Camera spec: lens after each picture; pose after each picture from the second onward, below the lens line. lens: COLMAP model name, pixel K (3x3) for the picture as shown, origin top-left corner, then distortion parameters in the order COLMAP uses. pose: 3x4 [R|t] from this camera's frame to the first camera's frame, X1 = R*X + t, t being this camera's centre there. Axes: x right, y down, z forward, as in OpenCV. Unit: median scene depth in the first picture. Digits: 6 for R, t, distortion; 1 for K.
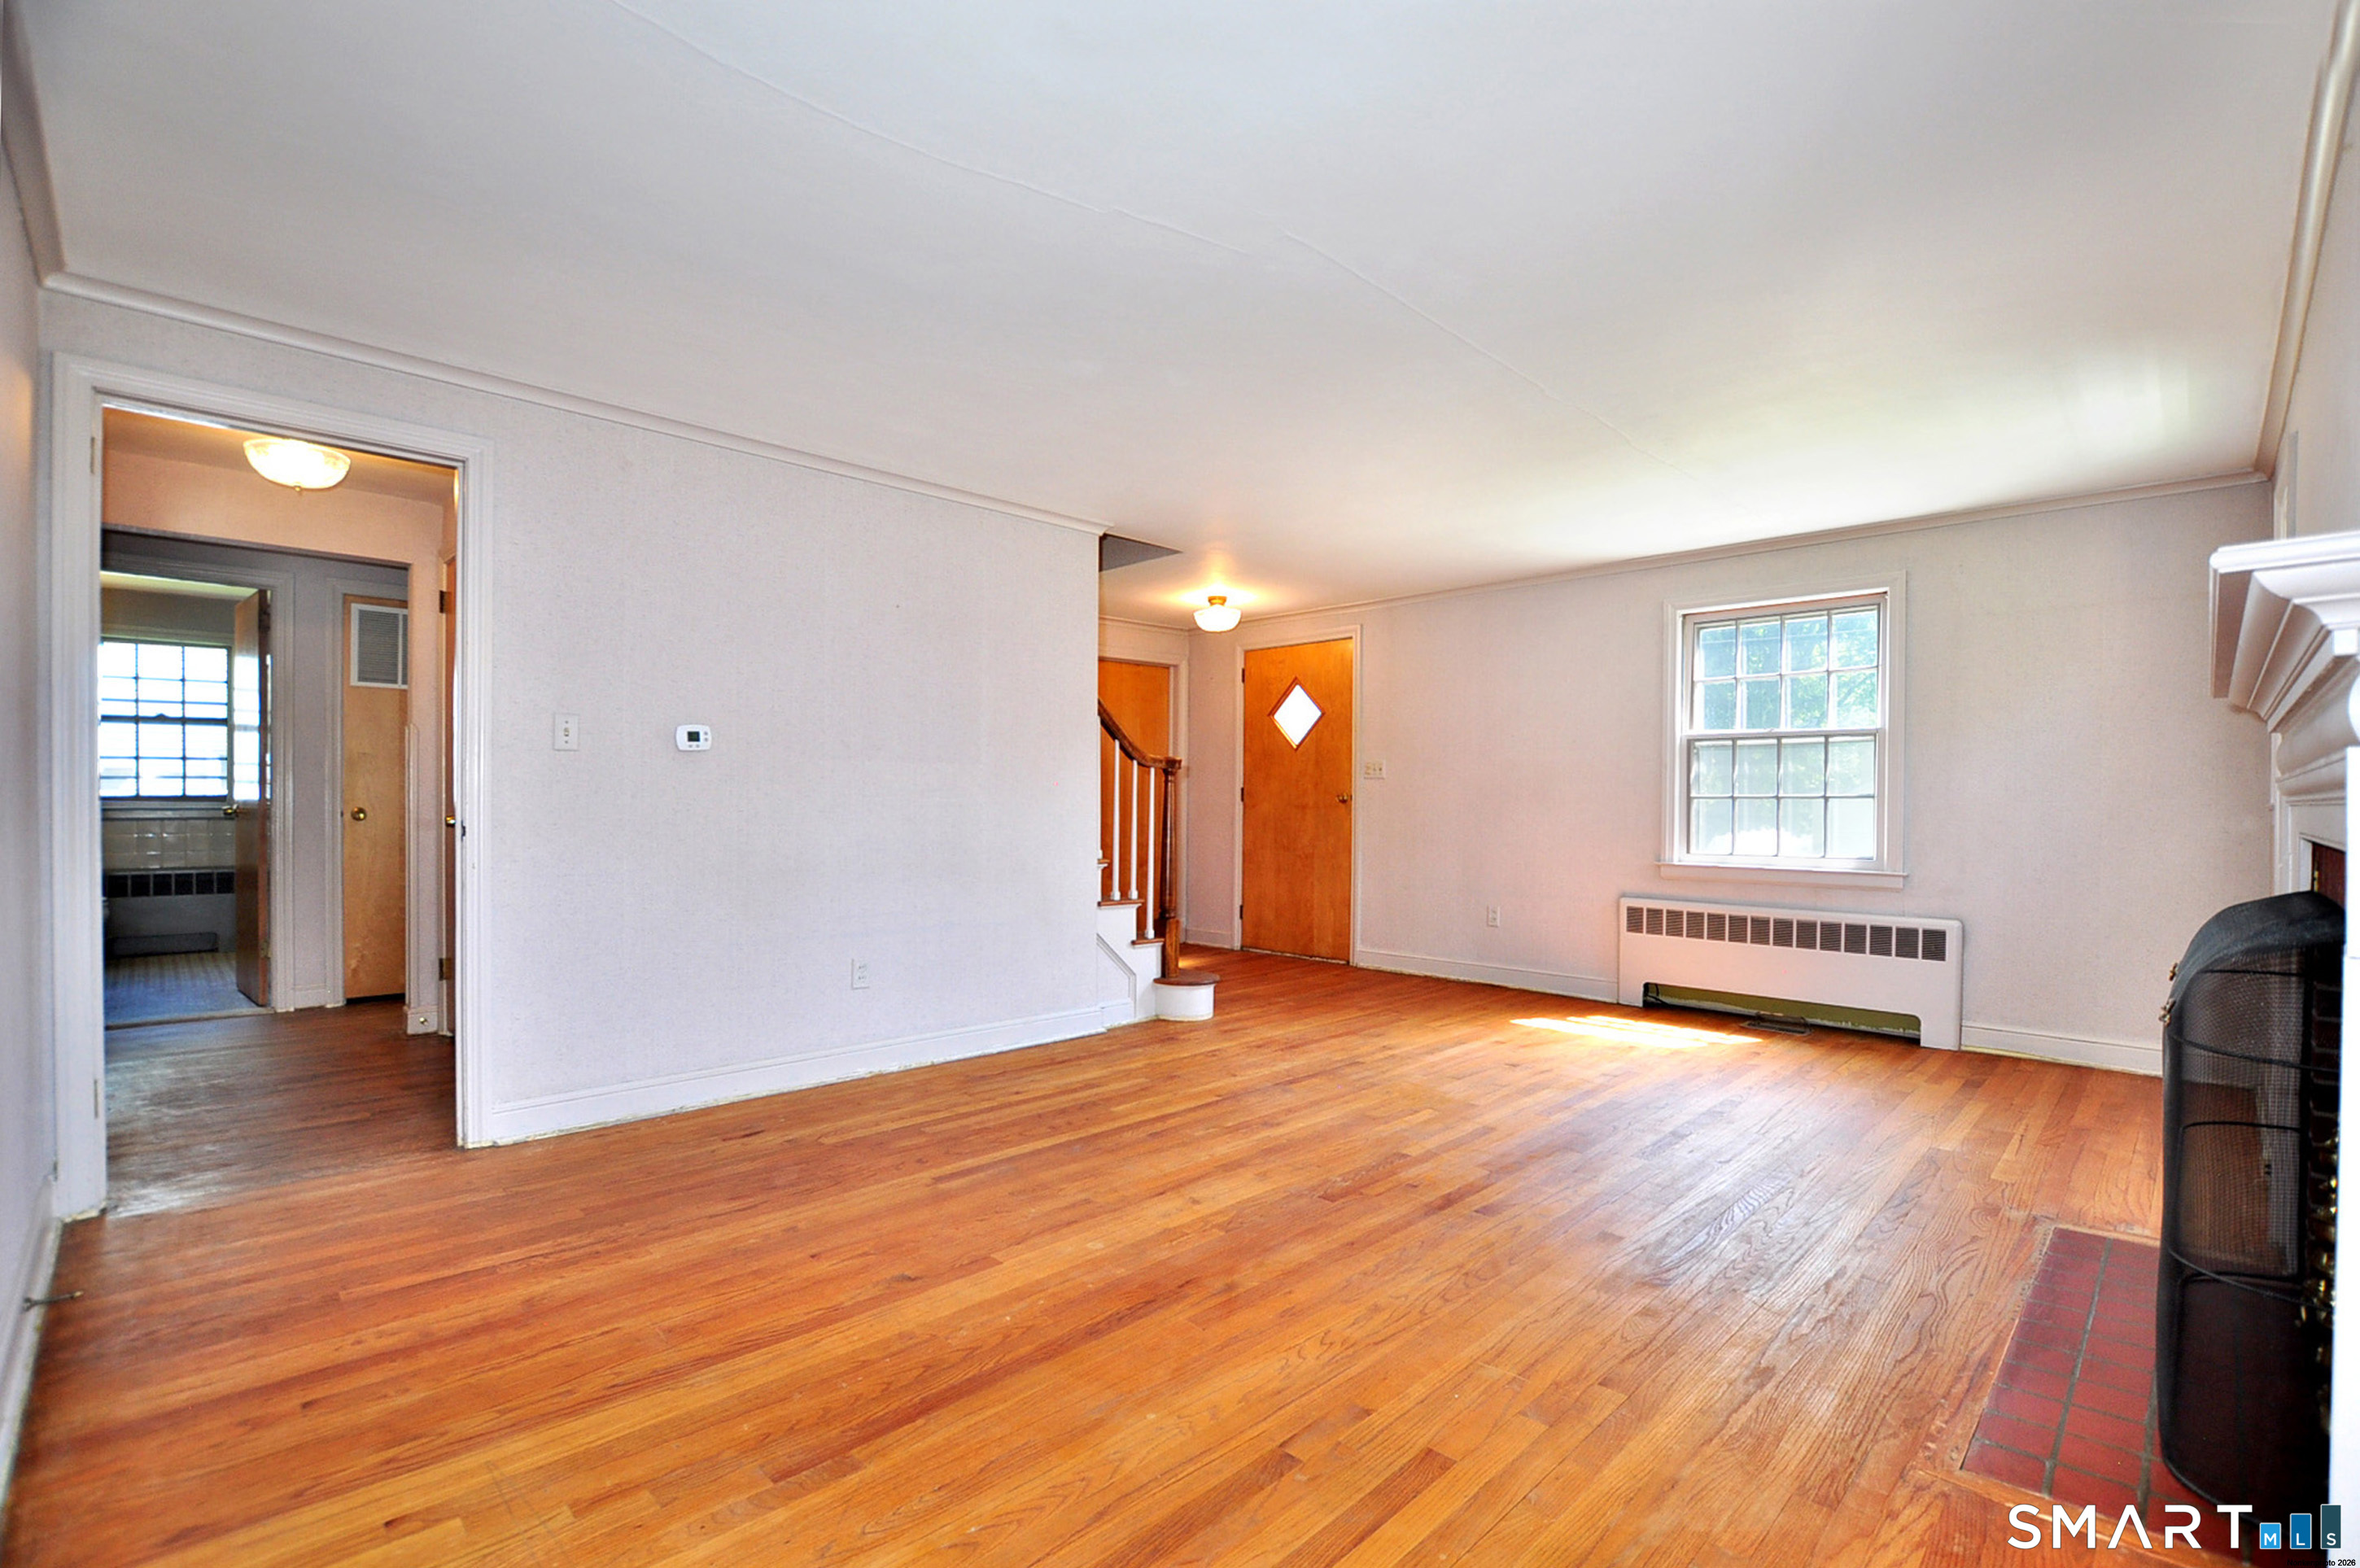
lens RADIAL K [[1055.1, 0, 1184.2], [0, 1055.1, 825.3], [0, 0, 1]] dist [-0.033537, 0.000009]
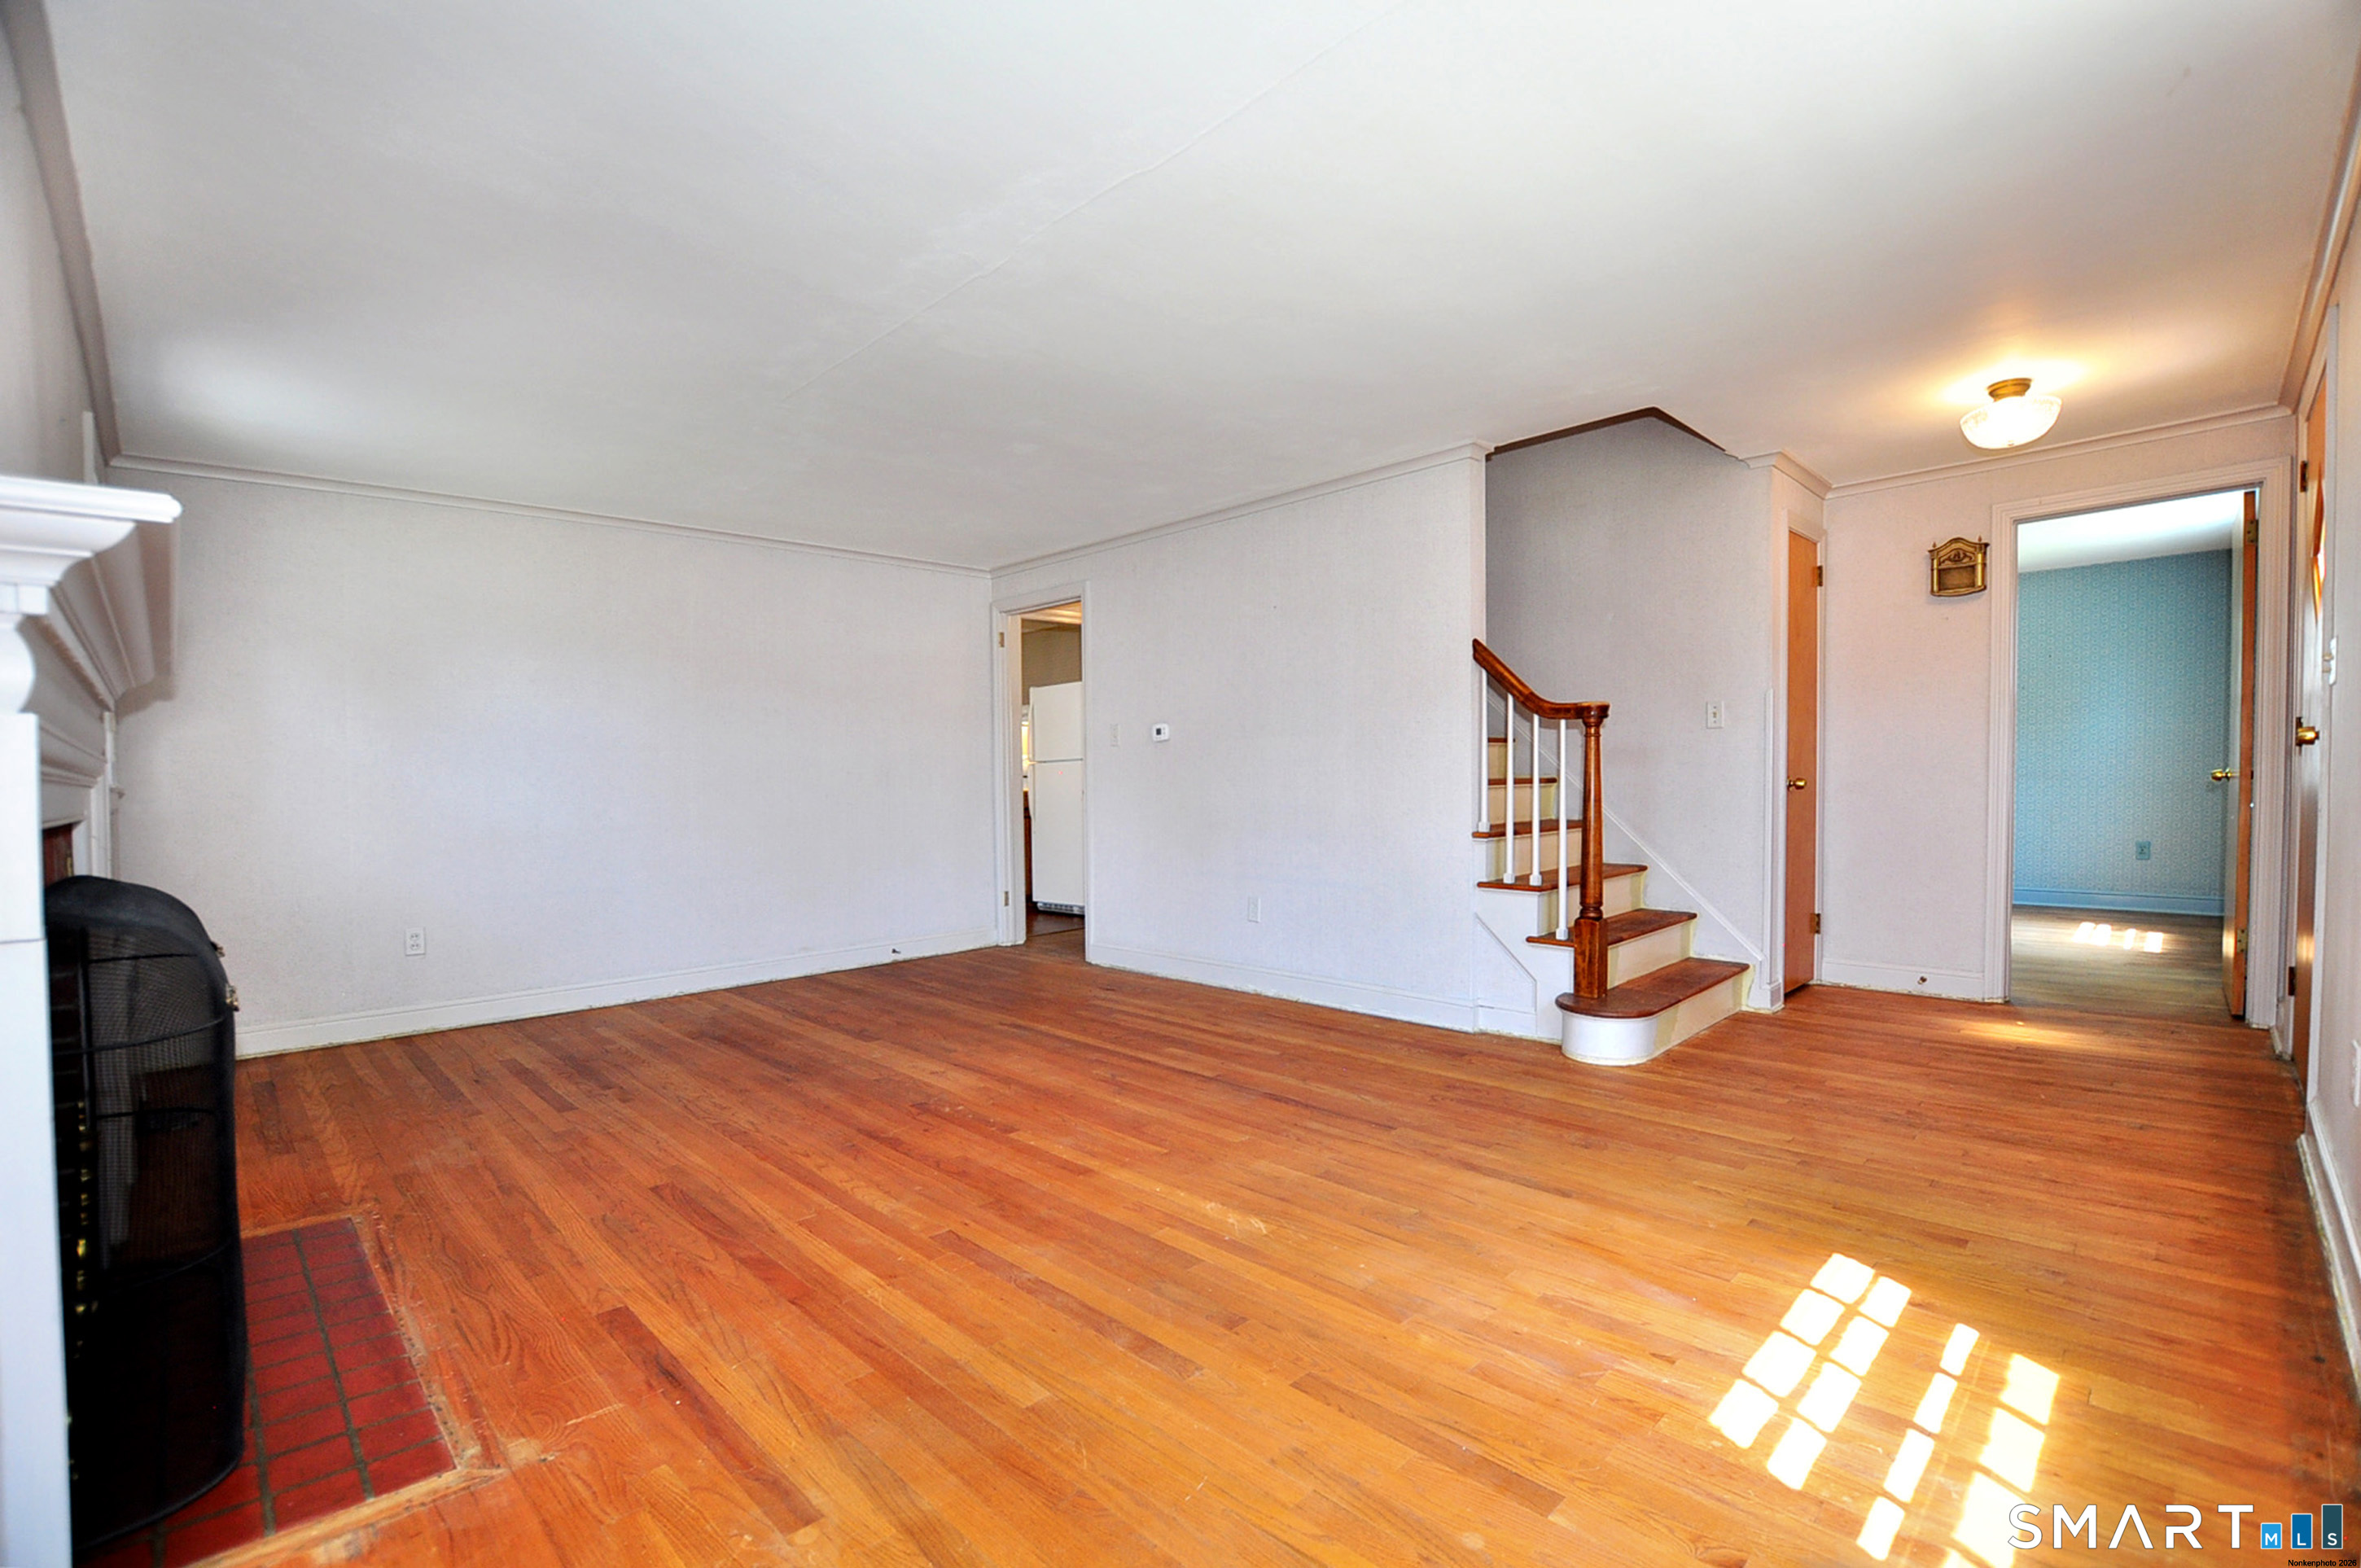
lens RADIAL K [[1041.1, 0, 1196.3], [0, 1041.1, 806.8], [0, 0, 1]] dist [-0.030575, 0.000596]
pose [[0.003747, 0.025781, -0.999661, 0.968197], [-0.003839, 0.999661, 0.025766, -0.014187], [0.999986, 0.003741, 0.003845, 0.962921]]
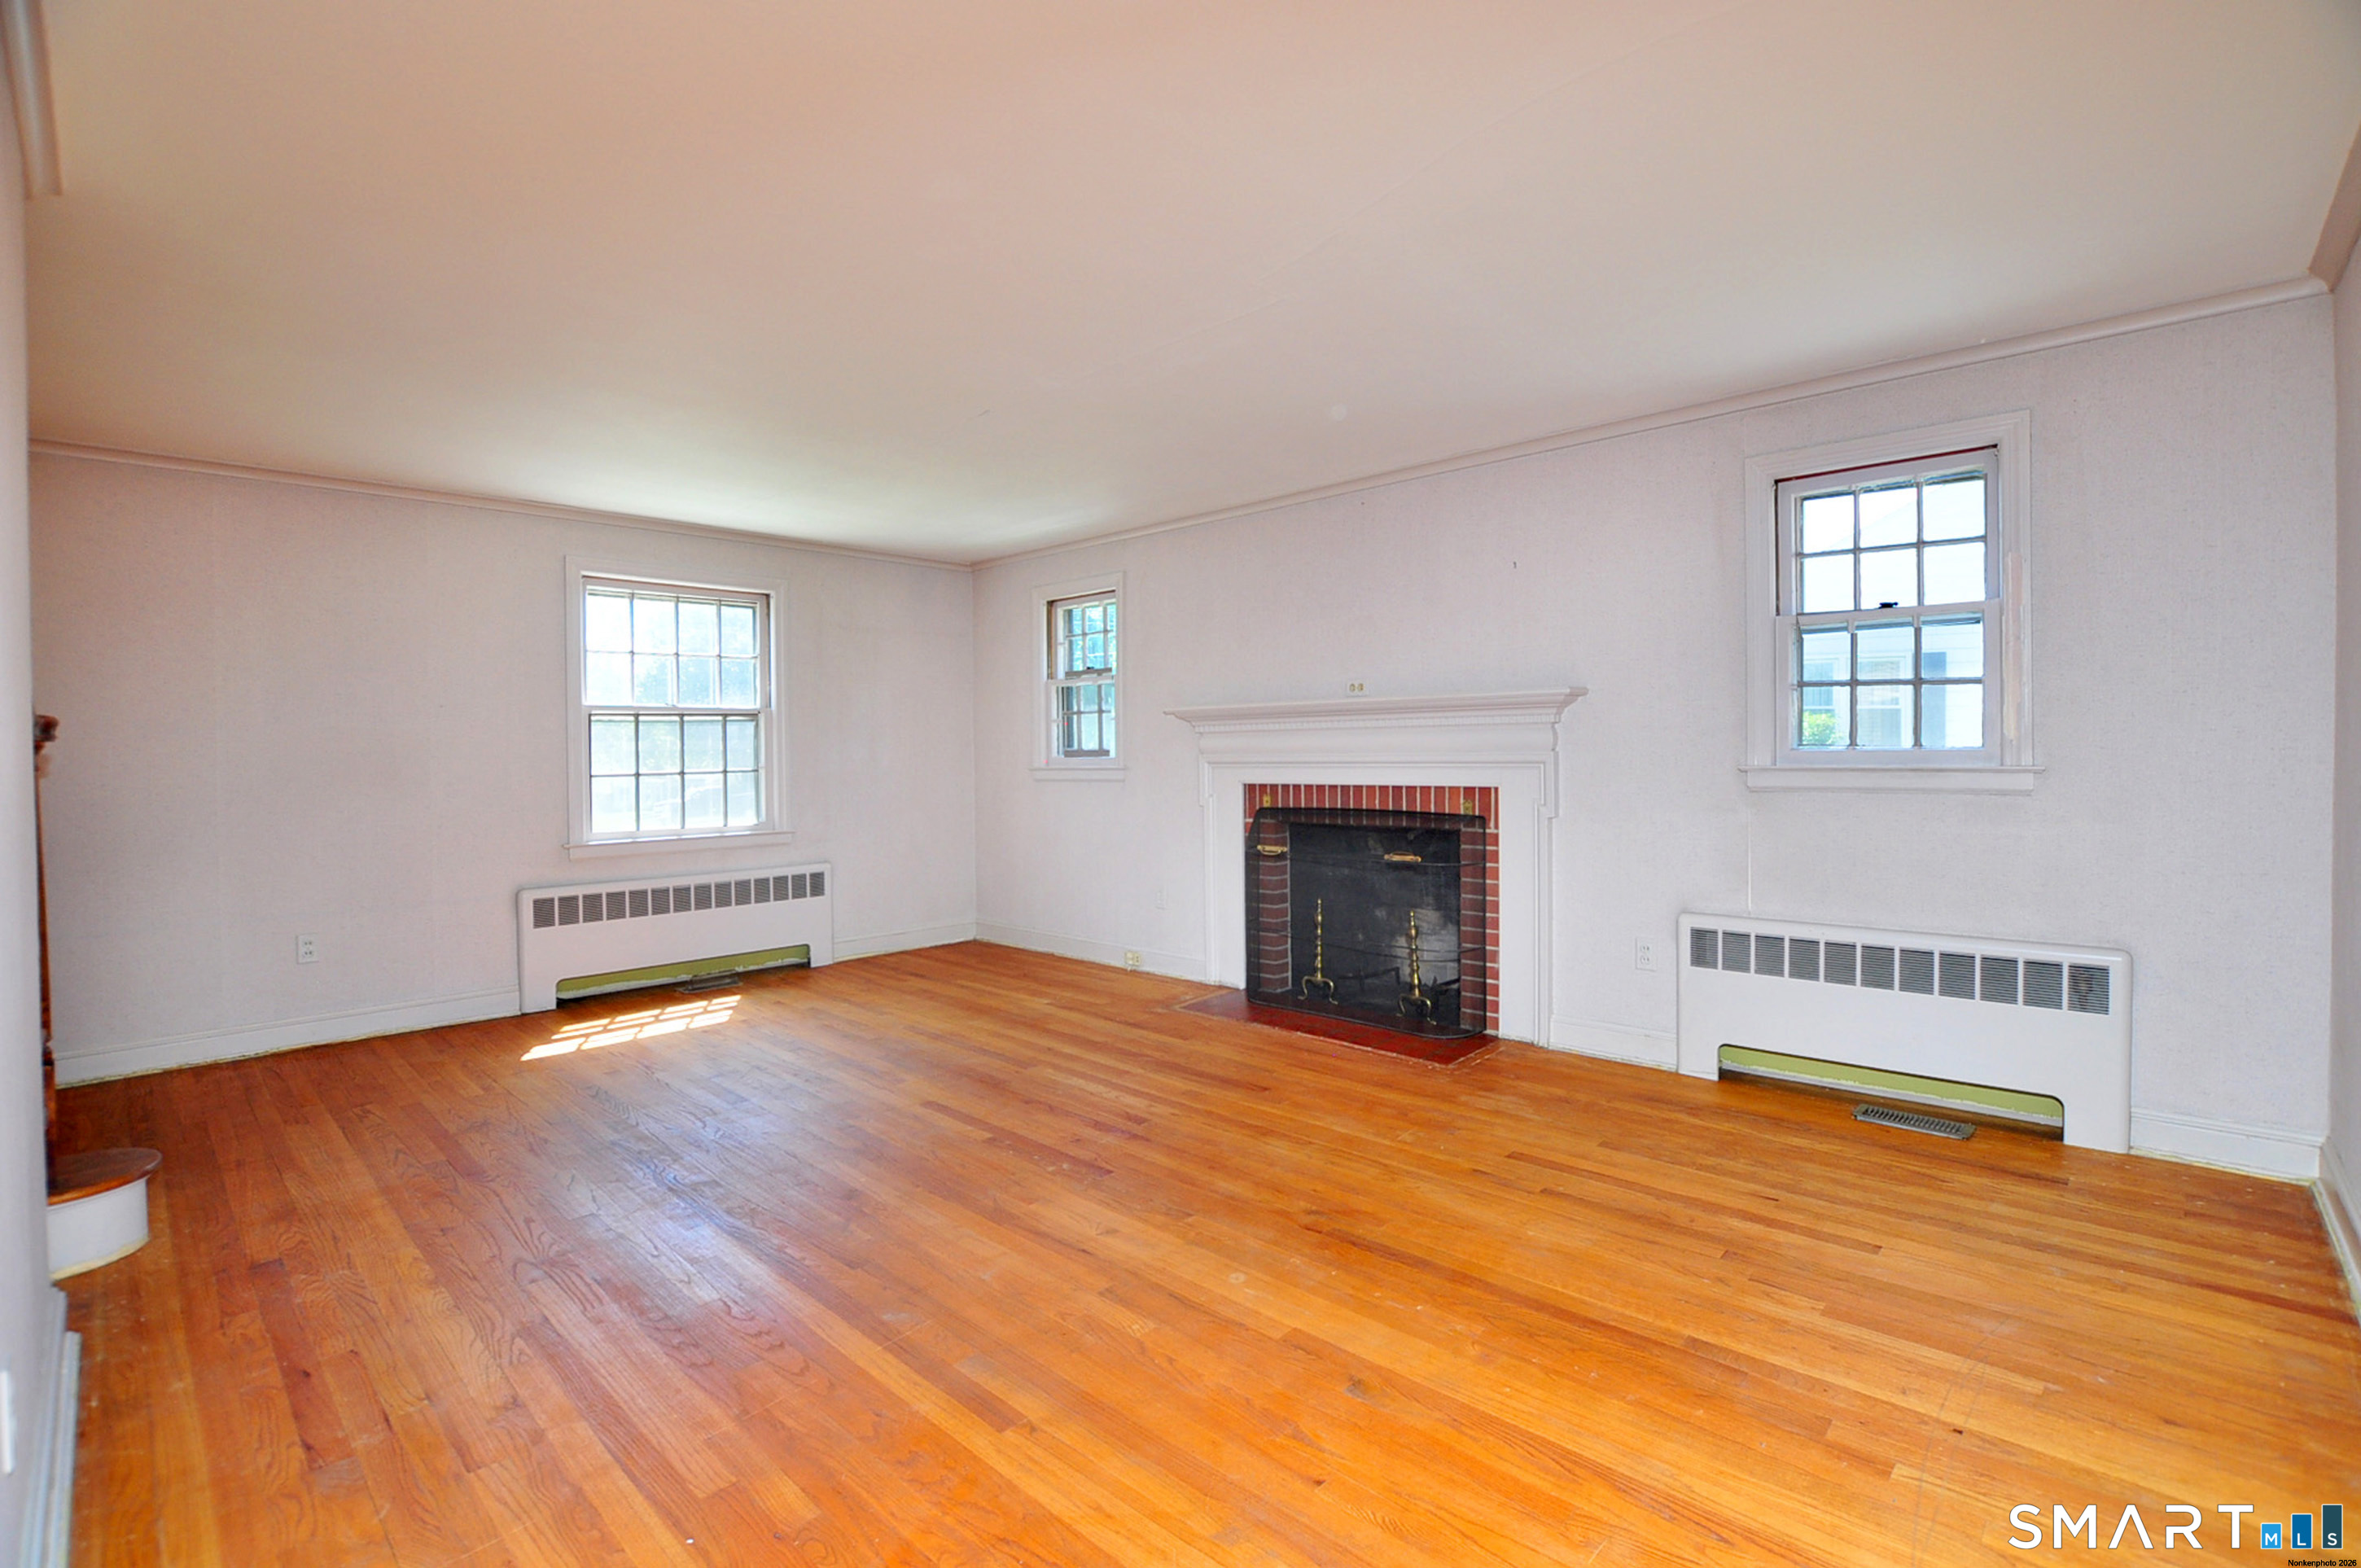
lens RADIAL K [[1051.2, 0, 1205.7], [0, 1051.2, 787.3], [0, 0, 1]] dist [-0.029219, -0.000694]
pose [[-0.047724, -0.036662, 0.998188, -0.628918], [0.036335, 0.998601, 0.038414, -0.037173], [-0.998199, 0.038103, -0.046325, 0.684830]]
